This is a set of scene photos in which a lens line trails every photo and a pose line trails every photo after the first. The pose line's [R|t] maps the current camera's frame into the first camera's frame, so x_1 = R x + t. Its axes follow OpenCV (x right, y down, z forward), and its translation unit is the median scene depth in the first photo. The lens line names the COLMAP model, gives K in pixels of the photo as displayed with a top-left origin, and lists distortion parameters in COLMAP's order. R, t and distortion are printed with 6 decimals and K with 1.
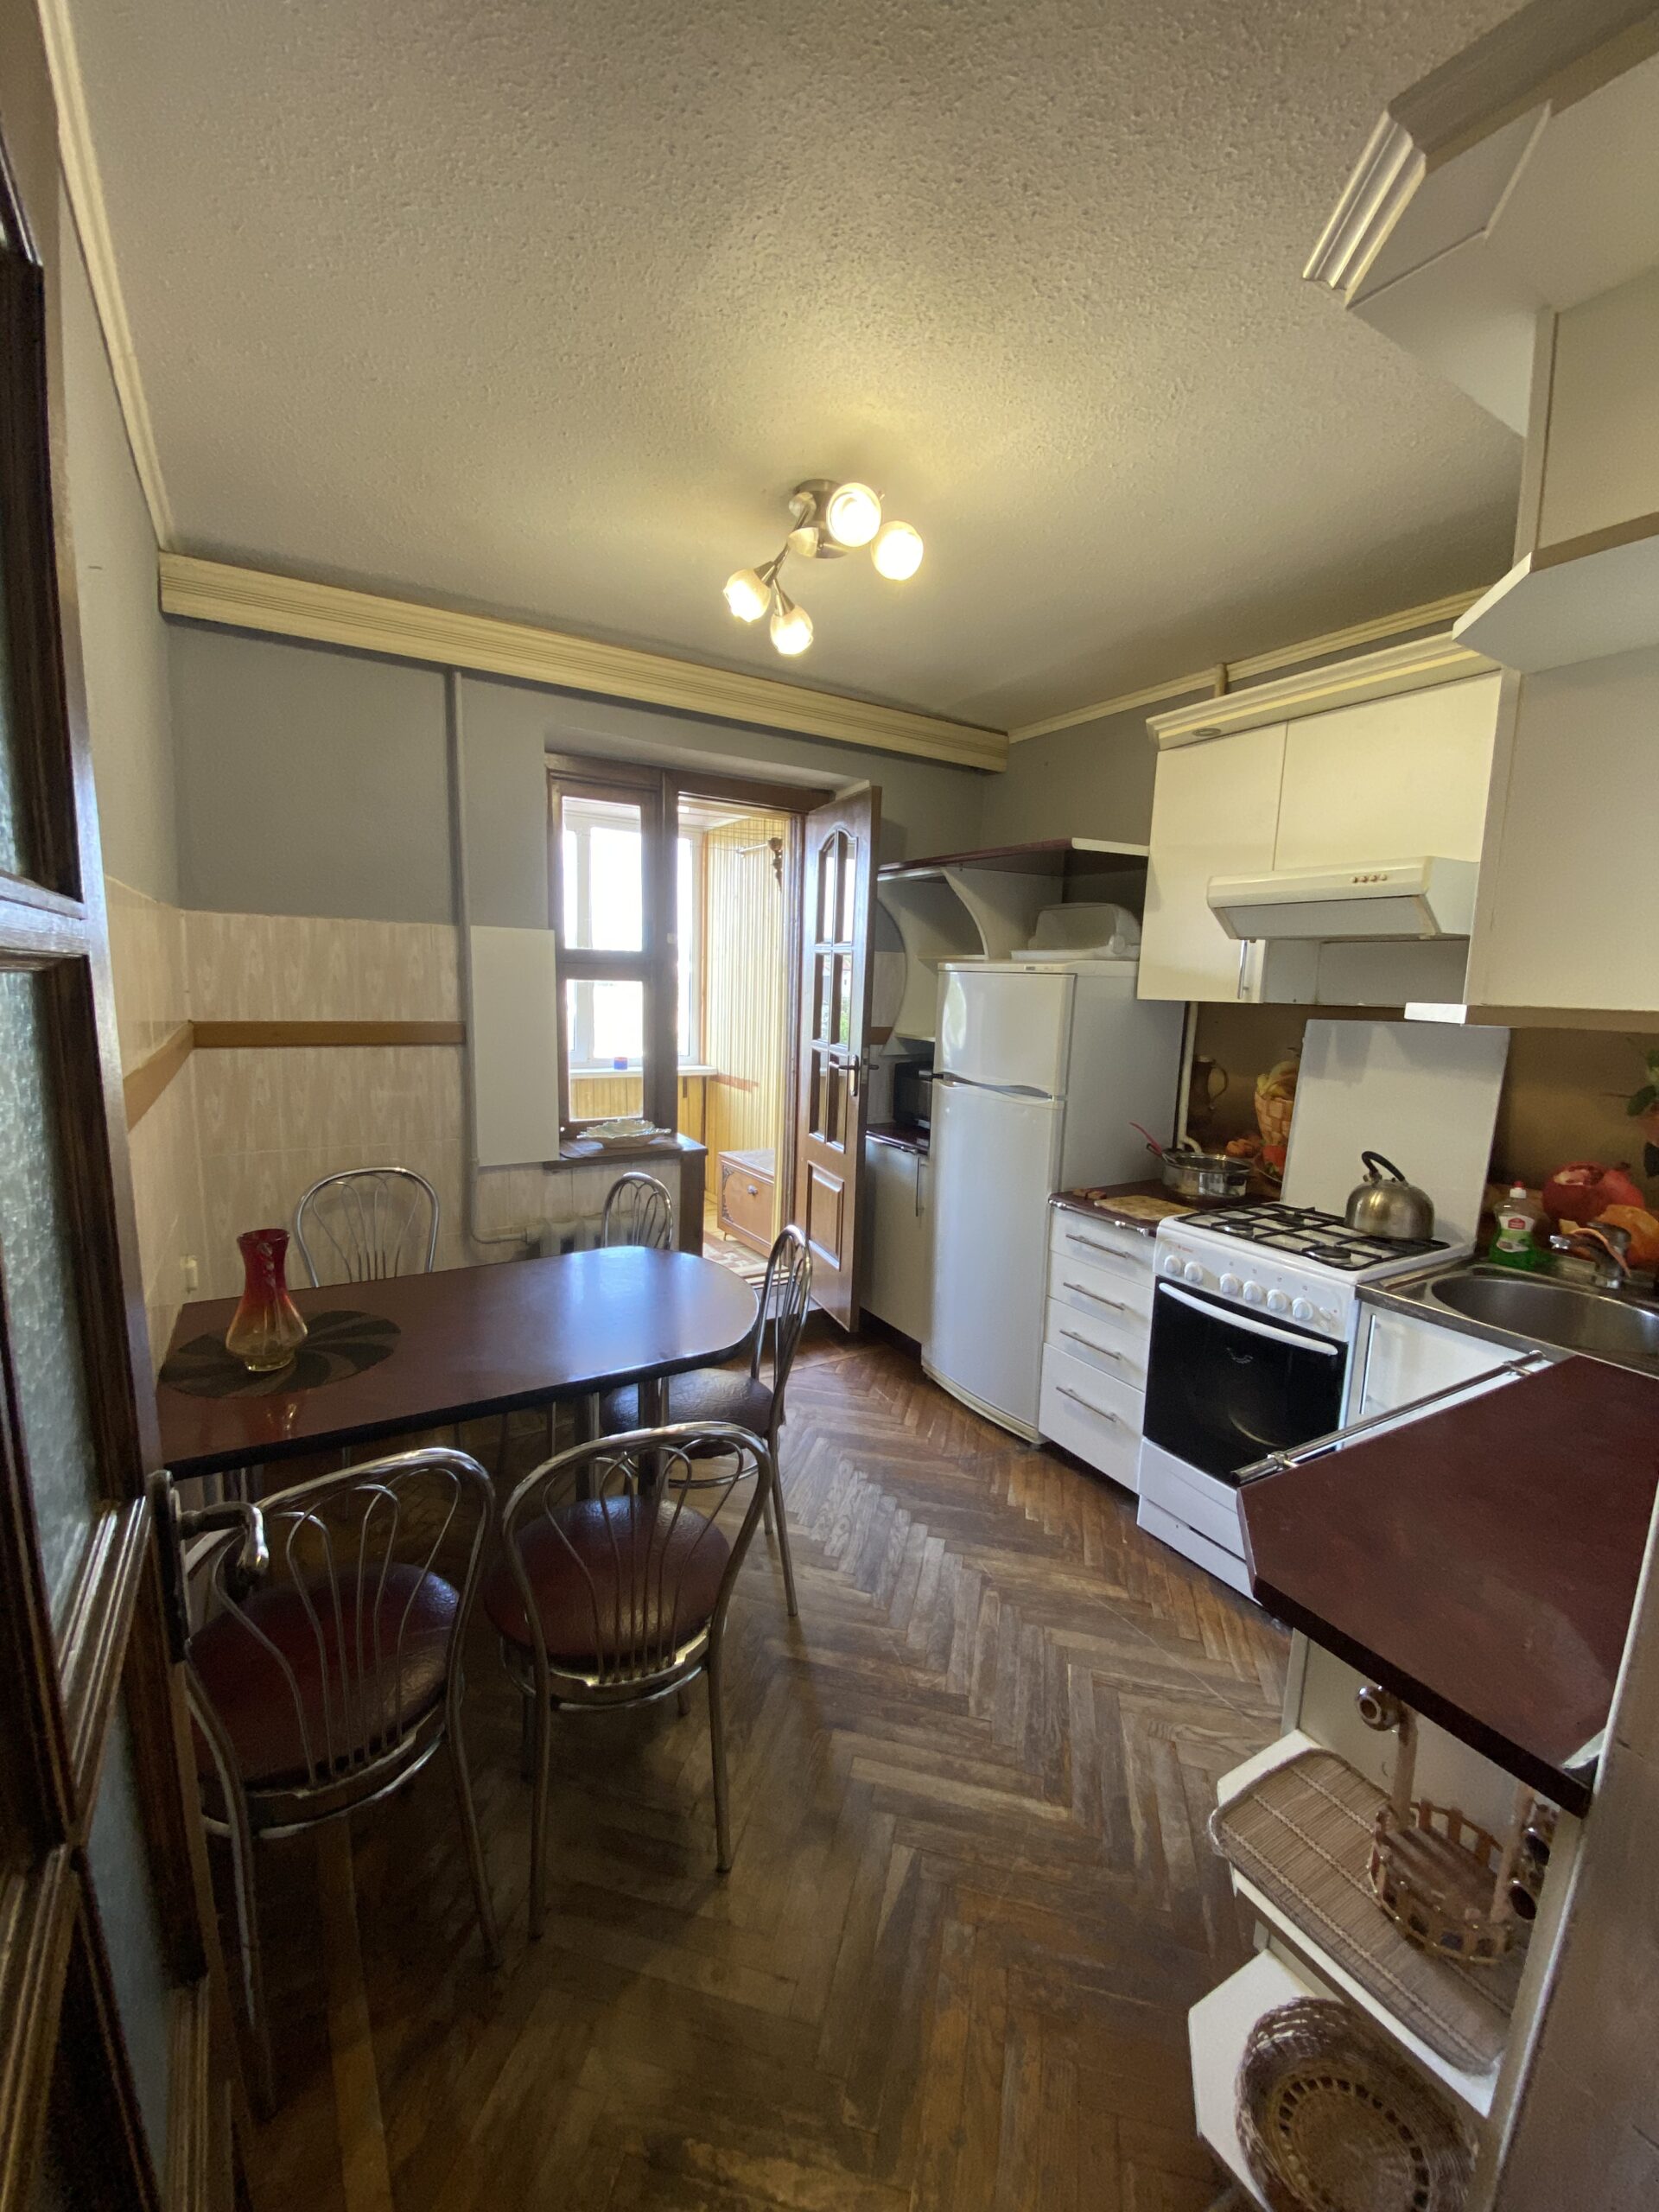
lens RADIAL K [[900.0, 0, 833.2], [0, 900.0, 1095.4], [0, 0, 1]] dist [0.024956, -0.021431]
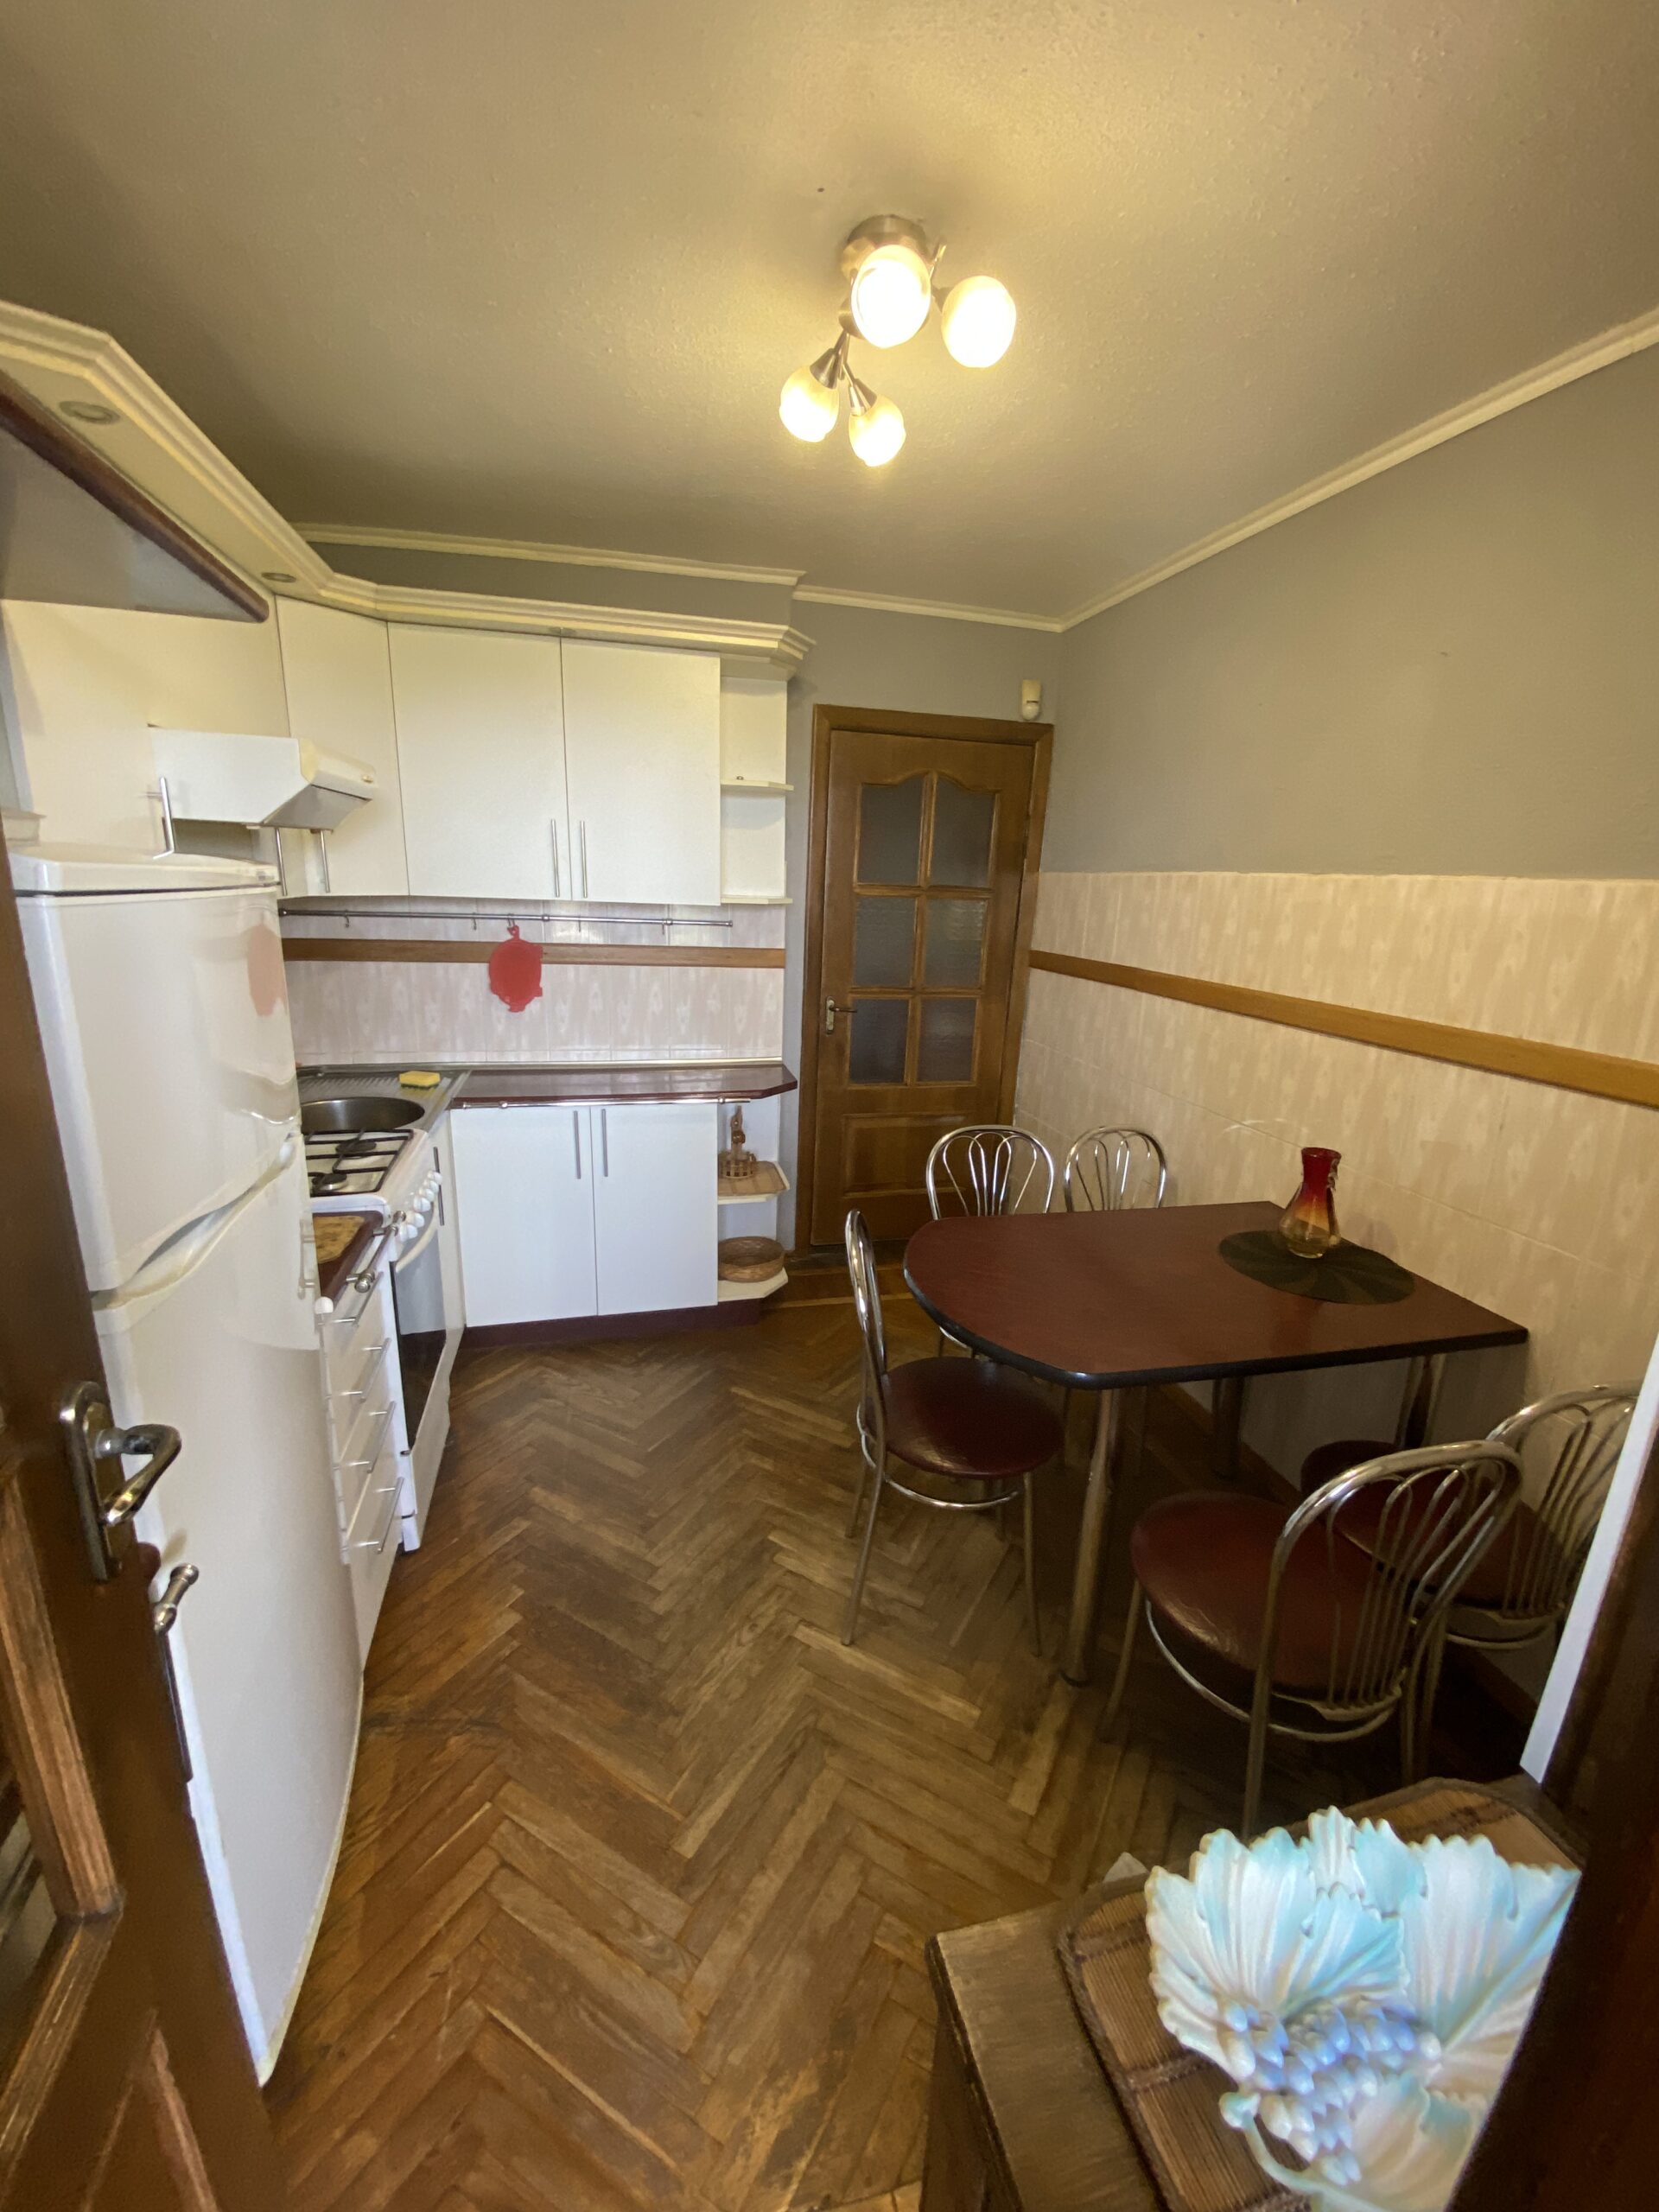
lens RADIAL K [[891.1, 0, 837.1], [0, 891.1, 1102.2], [0, 0, 1]] dist [0.001083, -0.000108]
pose [[-0.956089, -0.134815, 0.260228, -0.204609], [-0.023514, 0.920343, 0.390405, -0.254306], [-0.292131, 0.367143, -0.883100, 1.528142]]
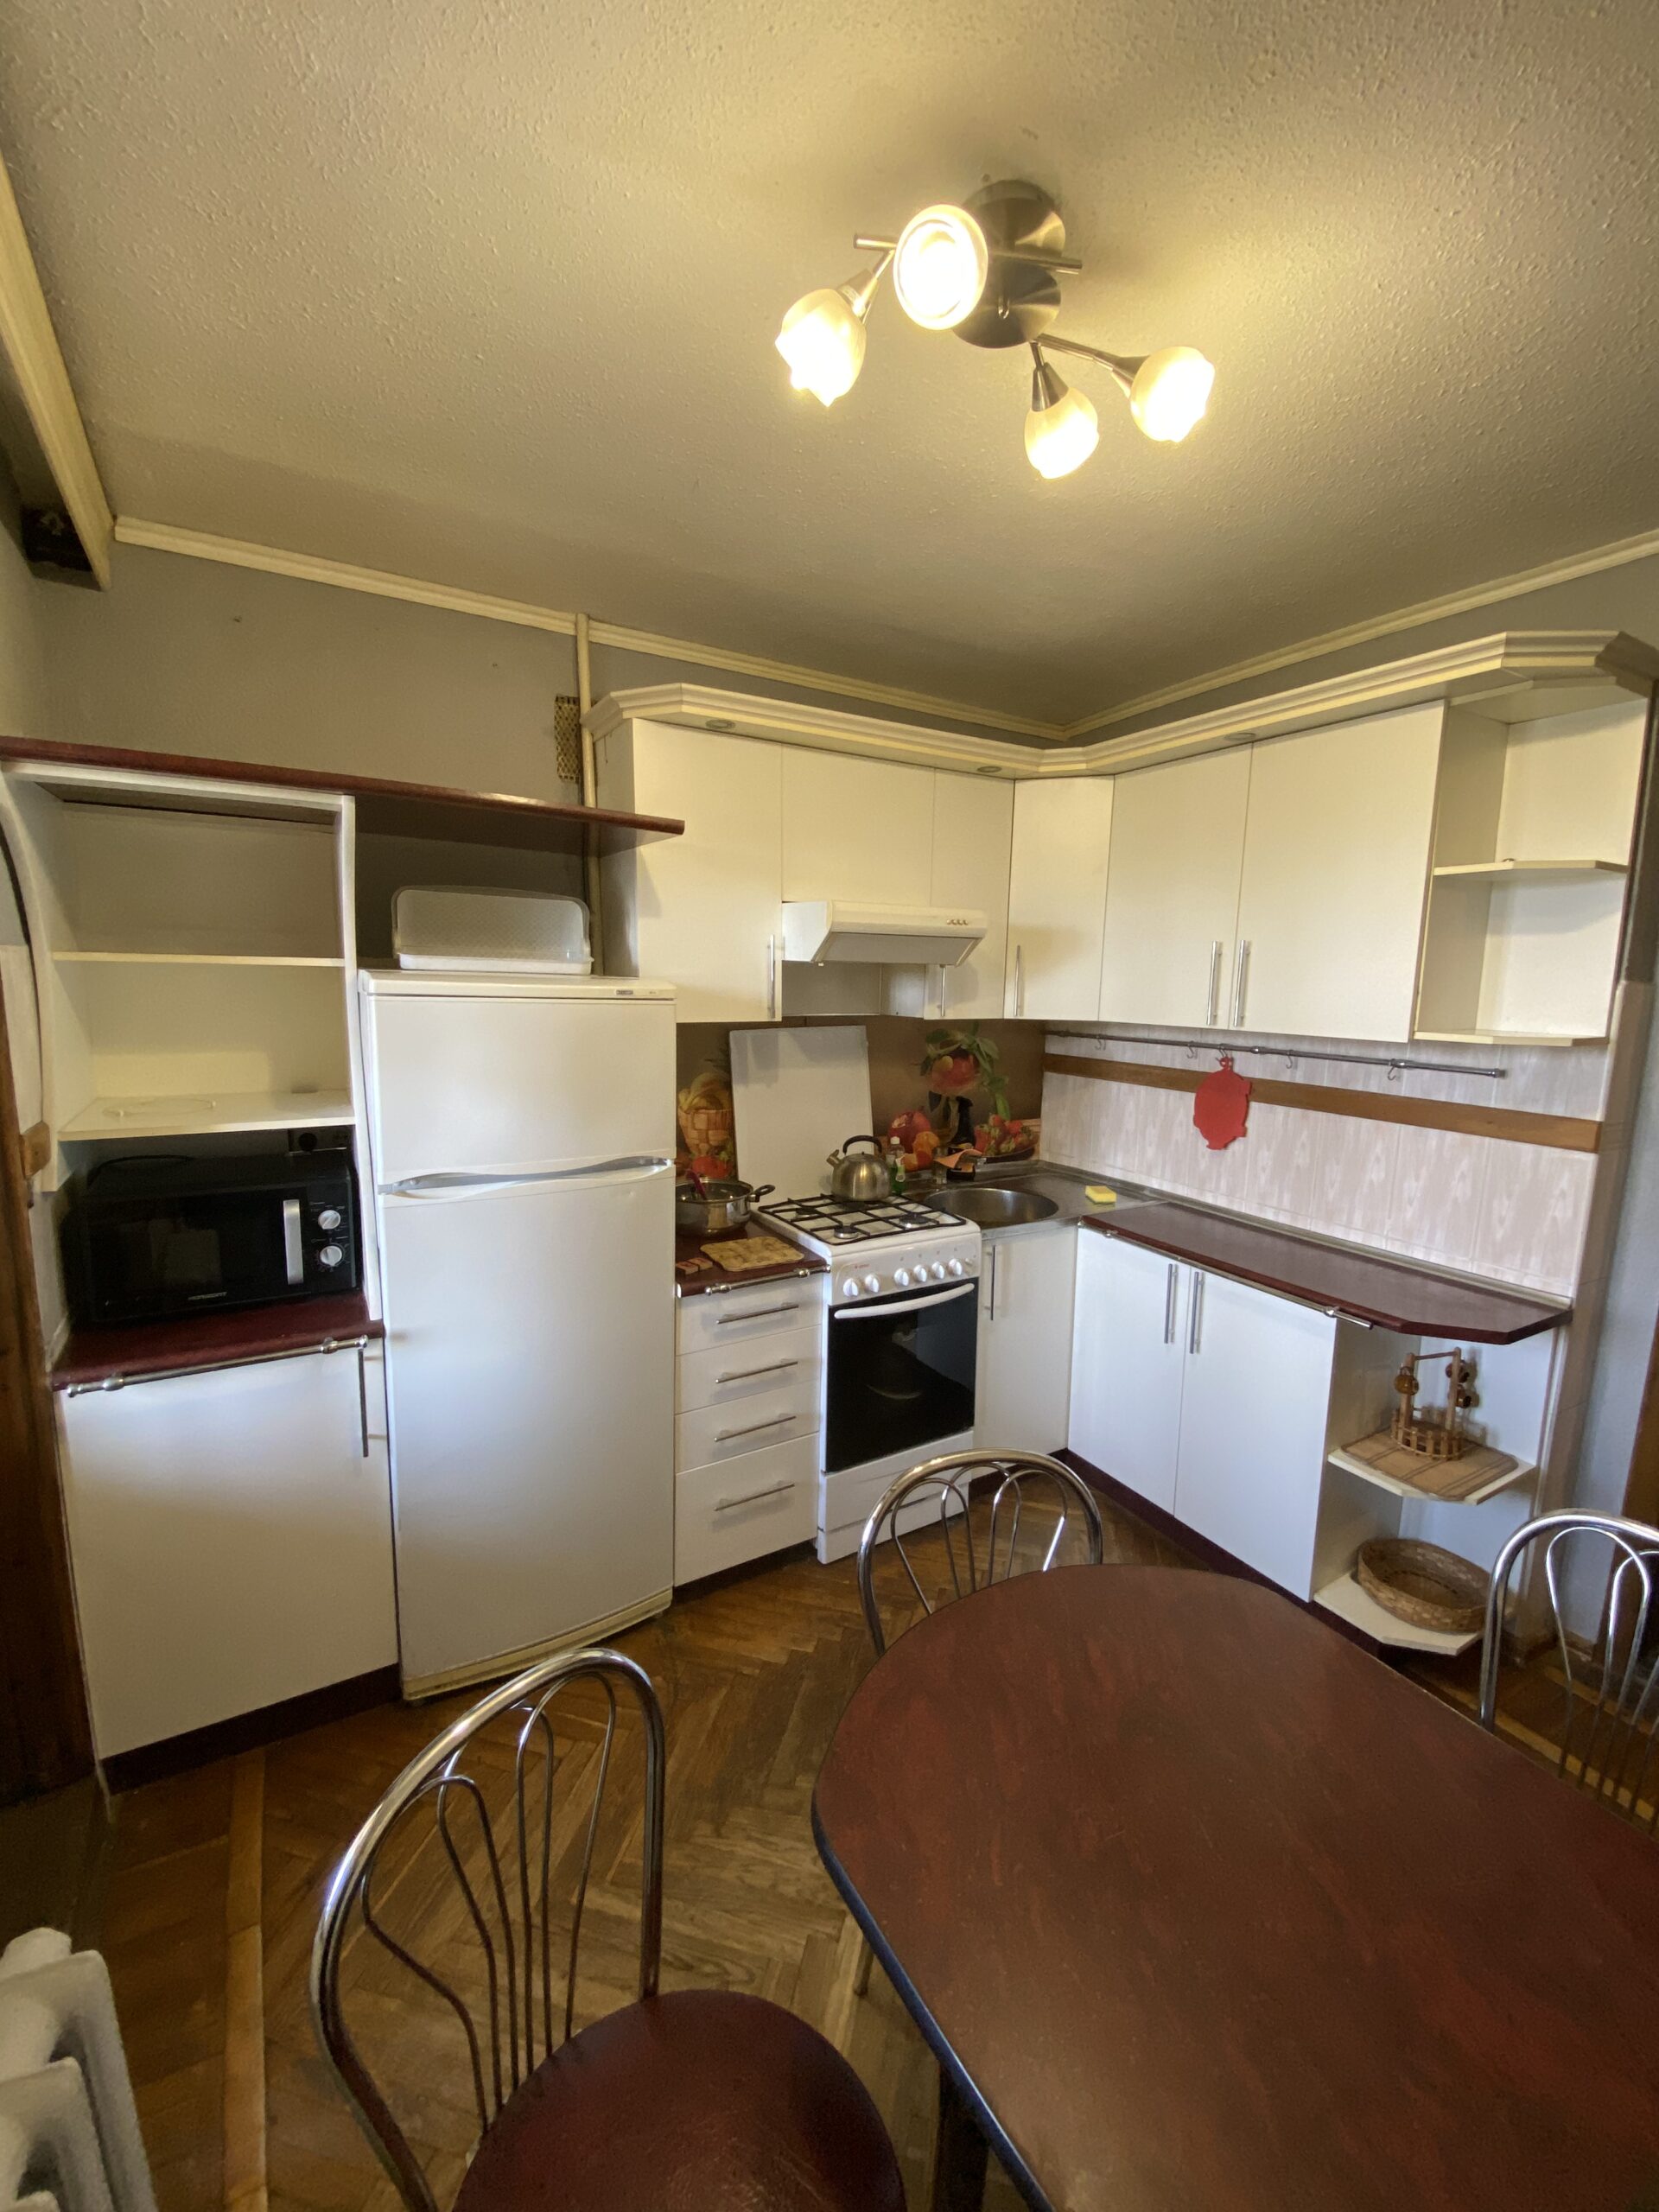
lens RADIAL K [[900.0, 0, 833.2], [0, 900.0, 1095.4], [0, 0, 1]] dist [0.024956, -0.021431]
pose [[-0.005691, -0.158569, 0.987332, -0.556659], [0.113947, 0.980814, 0.158179, -0.174738], [-0.993470, 0.113404, 0.012487, 0.956983]]
